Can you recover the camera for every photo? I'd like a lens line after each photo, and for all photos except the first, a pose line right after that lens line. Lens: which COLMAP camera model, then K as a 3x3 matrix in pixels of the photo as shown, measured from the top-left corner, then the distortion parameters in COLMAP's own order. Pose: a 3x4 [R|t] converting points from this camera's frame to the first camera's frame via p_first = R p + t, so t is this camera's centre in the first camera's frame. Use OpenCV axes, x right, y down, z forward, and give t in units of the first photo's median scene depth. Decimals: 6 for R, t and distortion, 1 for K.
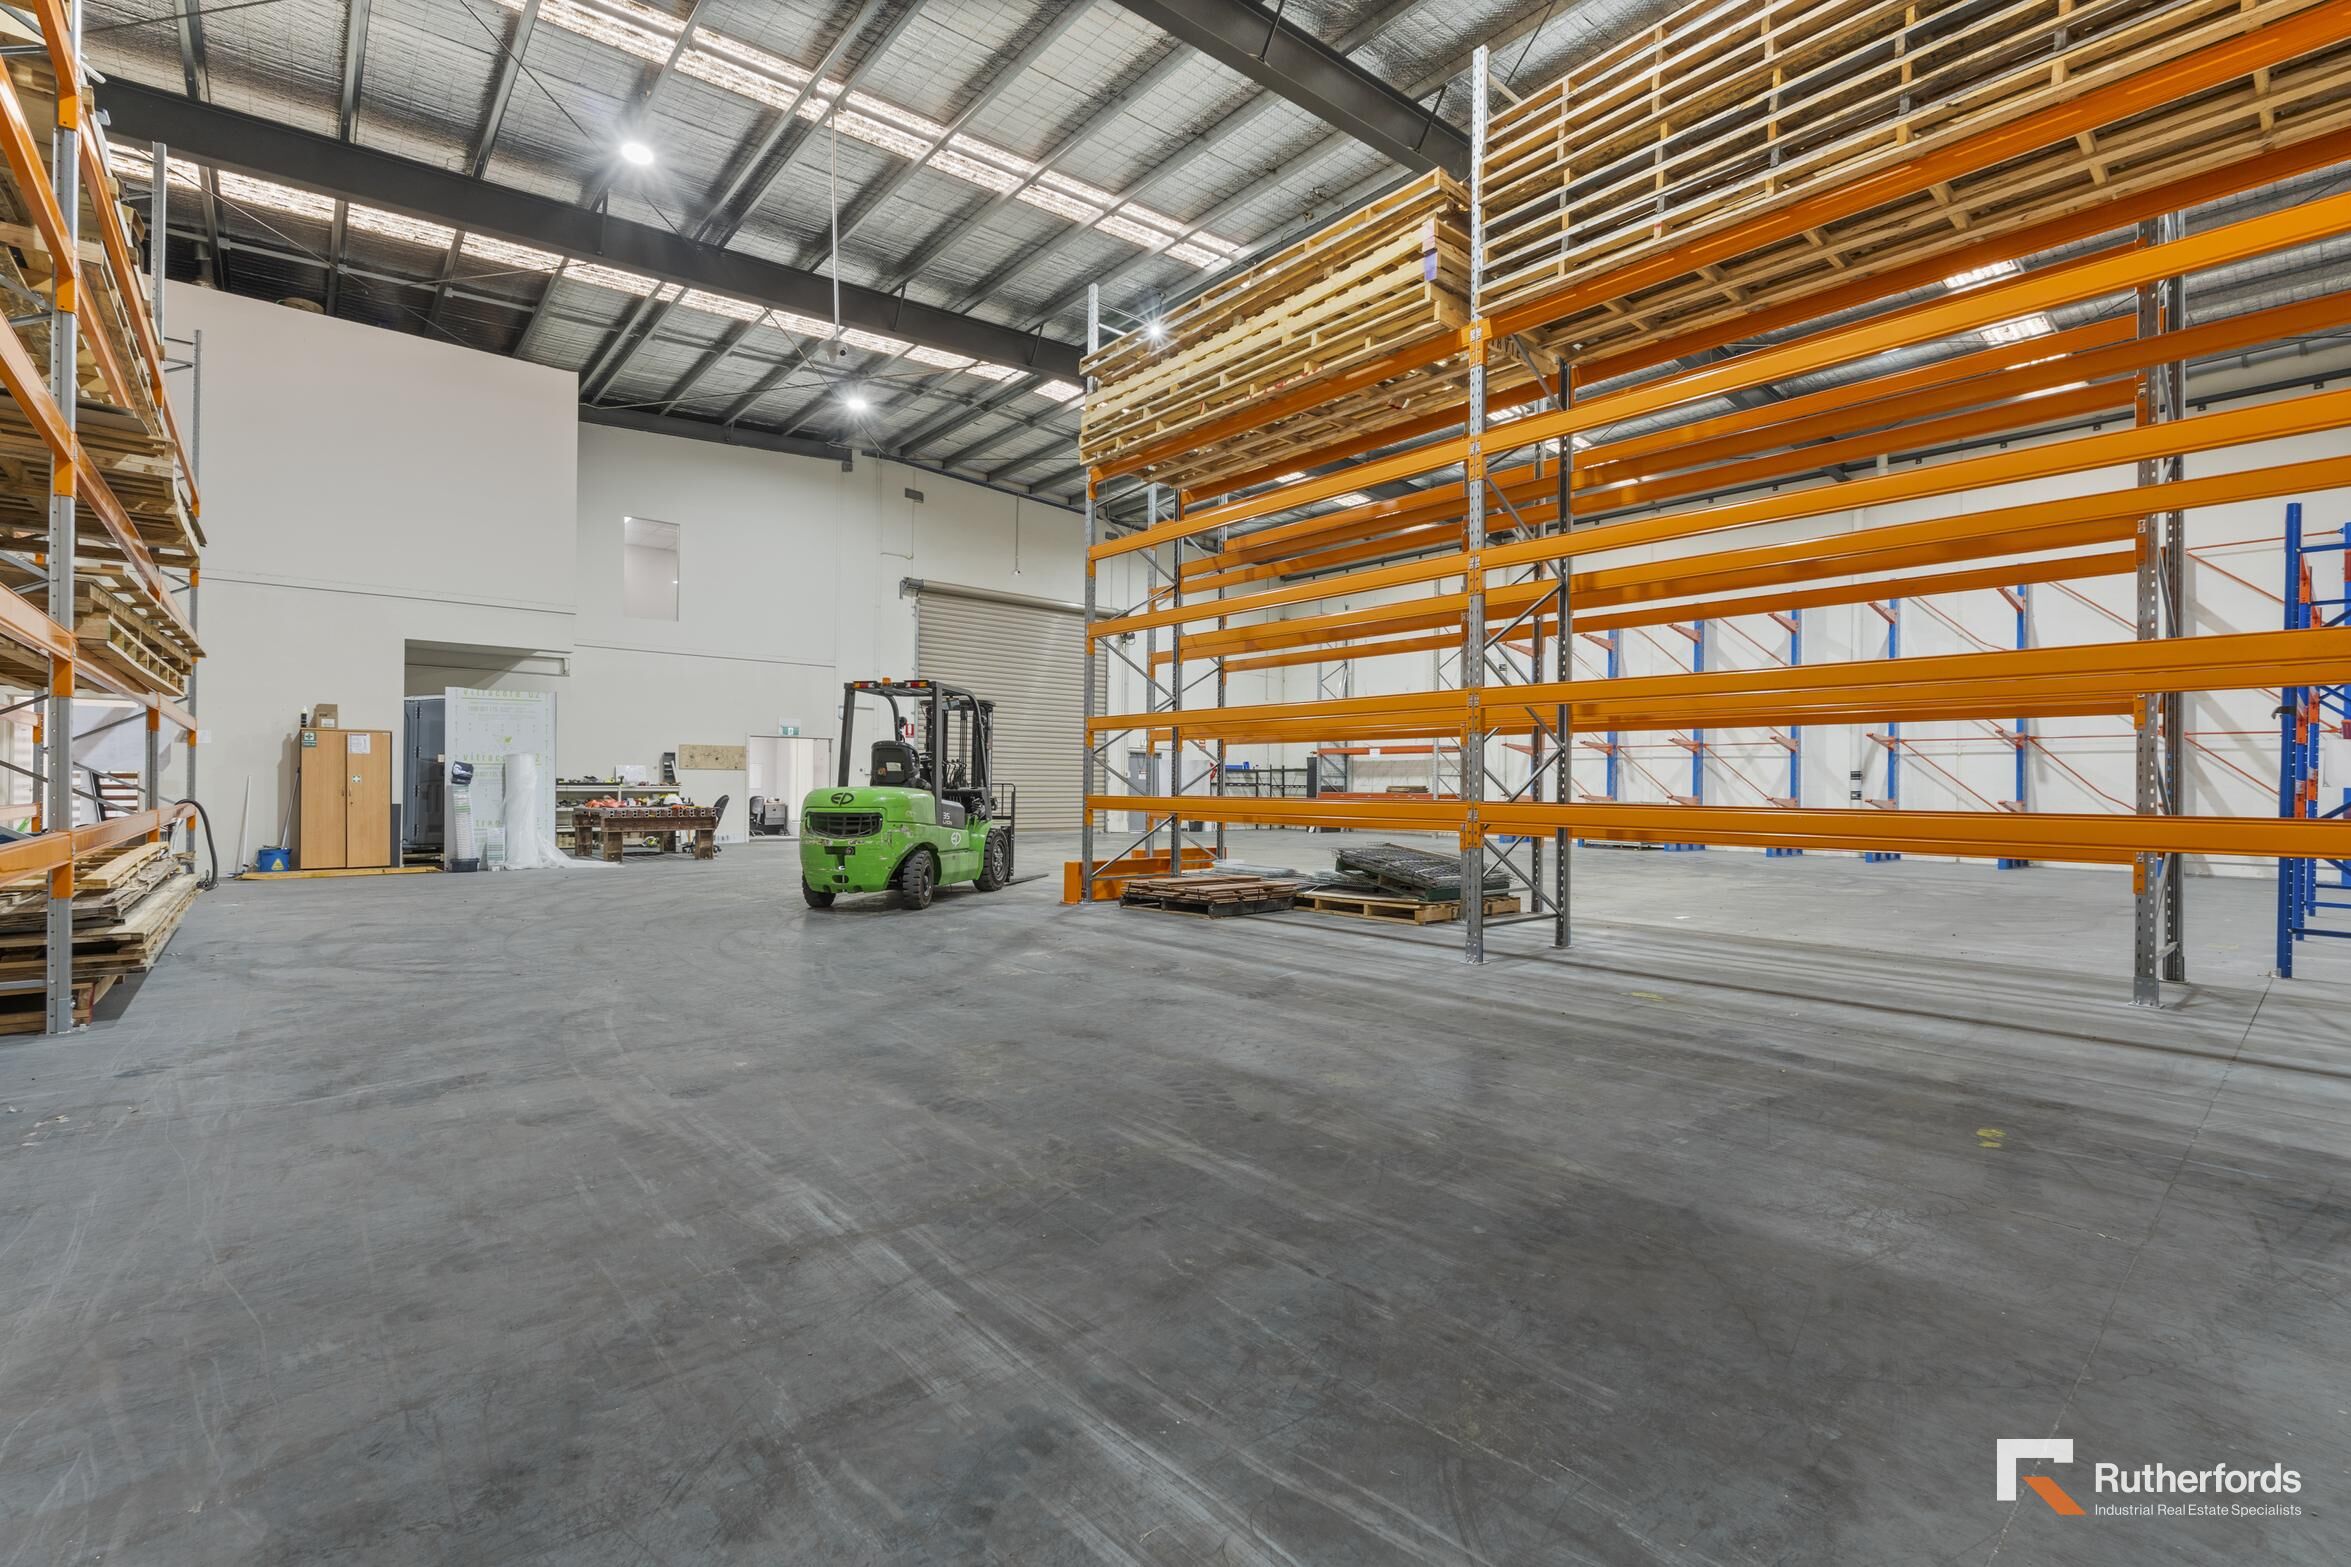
lens RADIAL K [[1041.9, 0, 1173.4], [0, 1041.9, 788.9], [0, 0, 1]] dist [-0.001346, -0.000539]
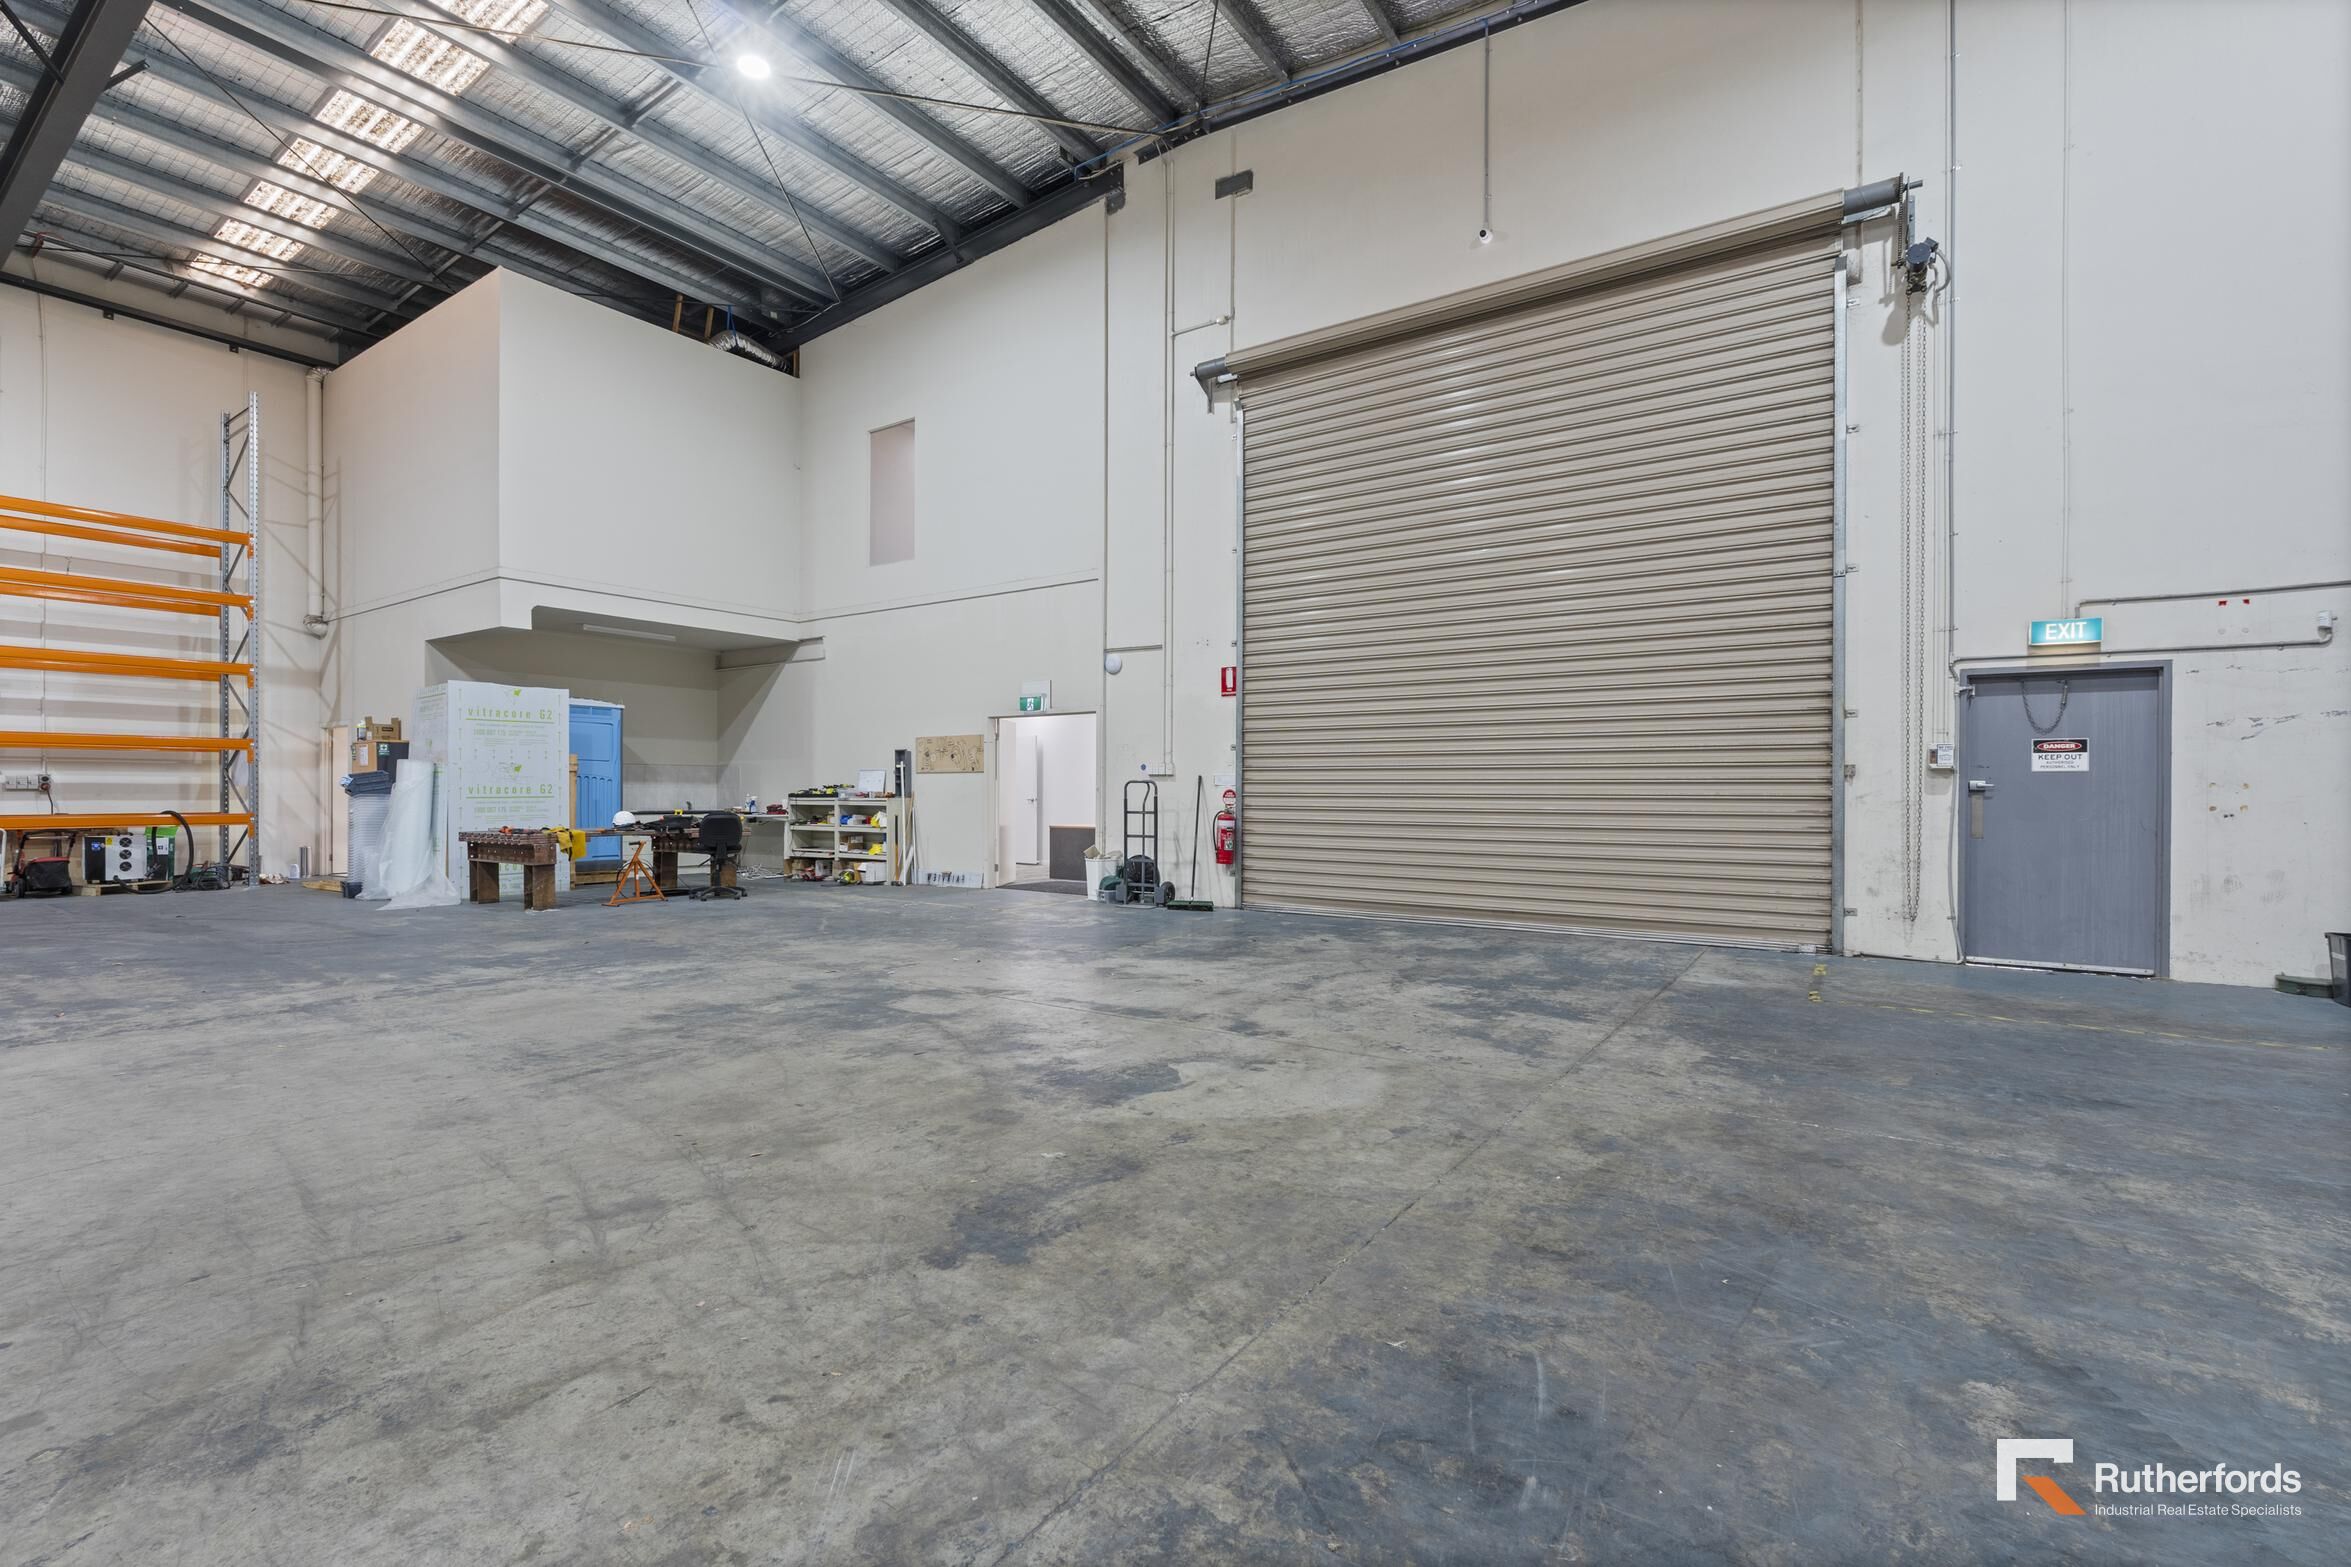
lens RADIAL K [[1041.9, 0, 1173.4], [0, 1041.9, 788.9], [0, 0, 1]] dist [-0.001346, -0.000539]
pose [[0.259850, -0.006168, -0.965629, 0.216145], [0.000586, 0.999980, -0.006230, -0.004328], [0.965649, 0.001053, 0.259849, 0.918479]]
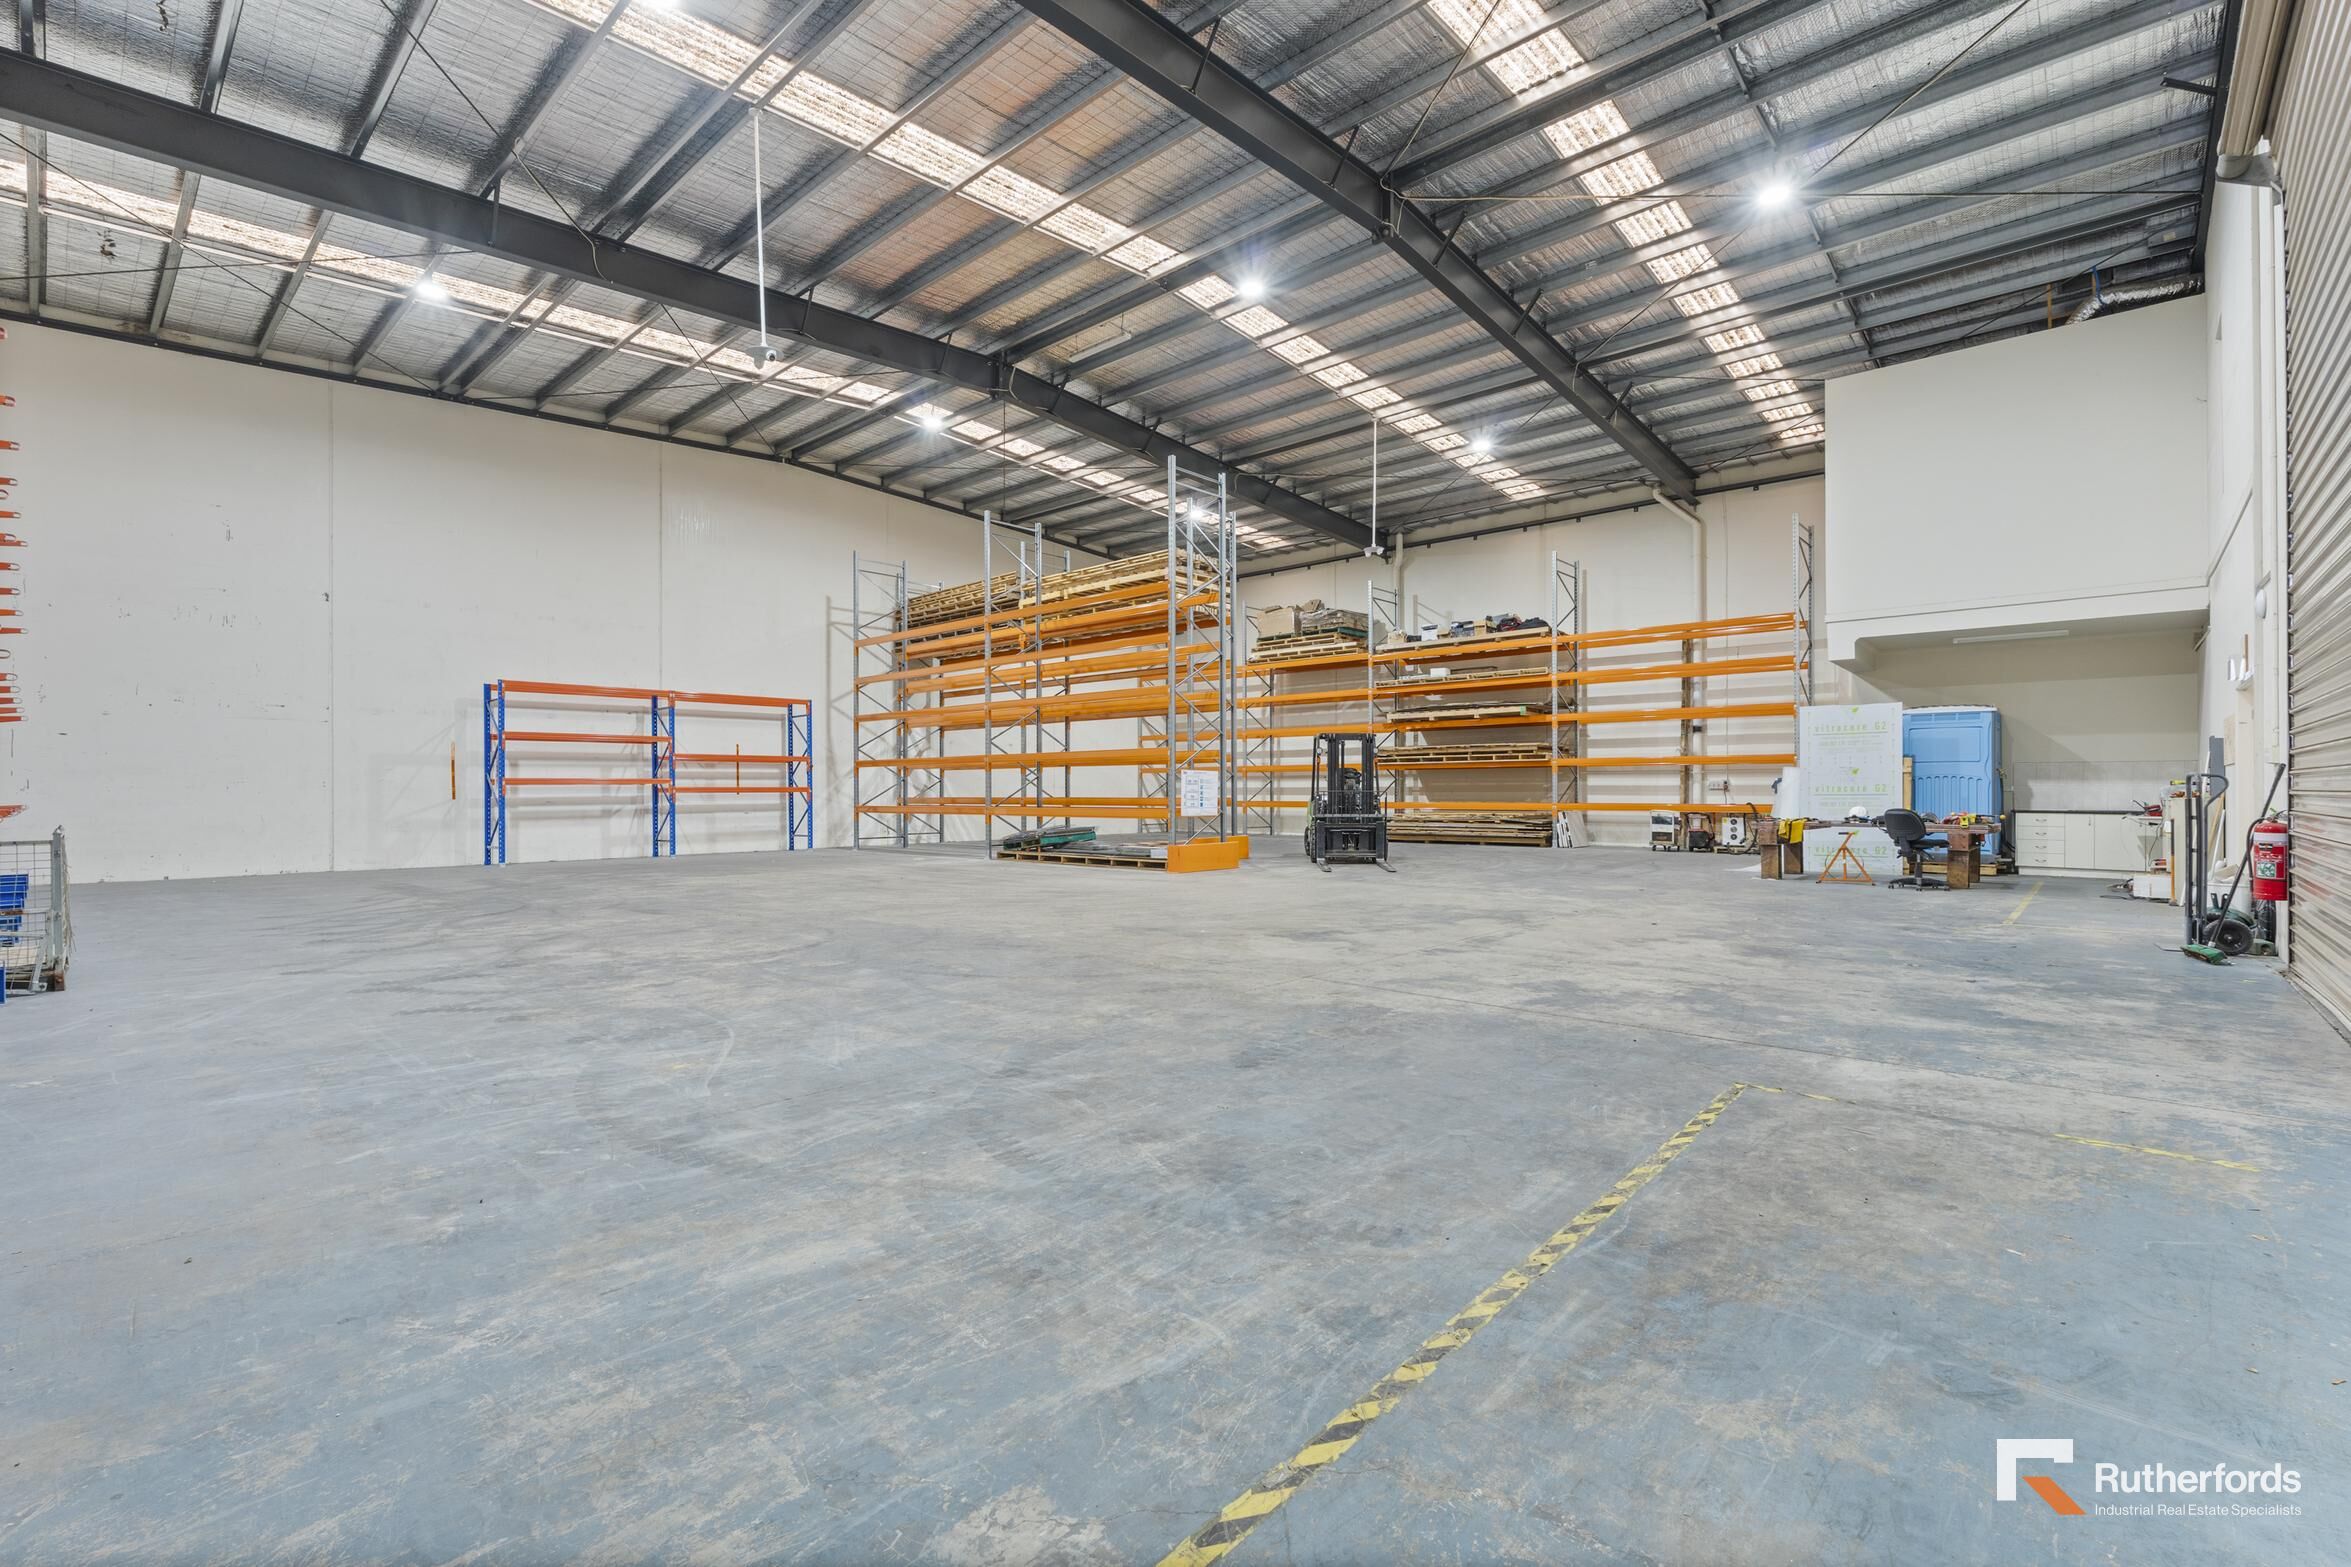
lens RADIAL K [[1041.9, 0, 1173.4], [0, 1041.9, 788.9], [0, 0, 1]] dist [-0.001346, -0.000539]
pose [[-0.992363, -0.003209, -0.123309, 0.119771], [-0.002956, 0.999993, -0.002234, -0.004494], [0.123315, -0.001853, -0.992366, 1.363427]]
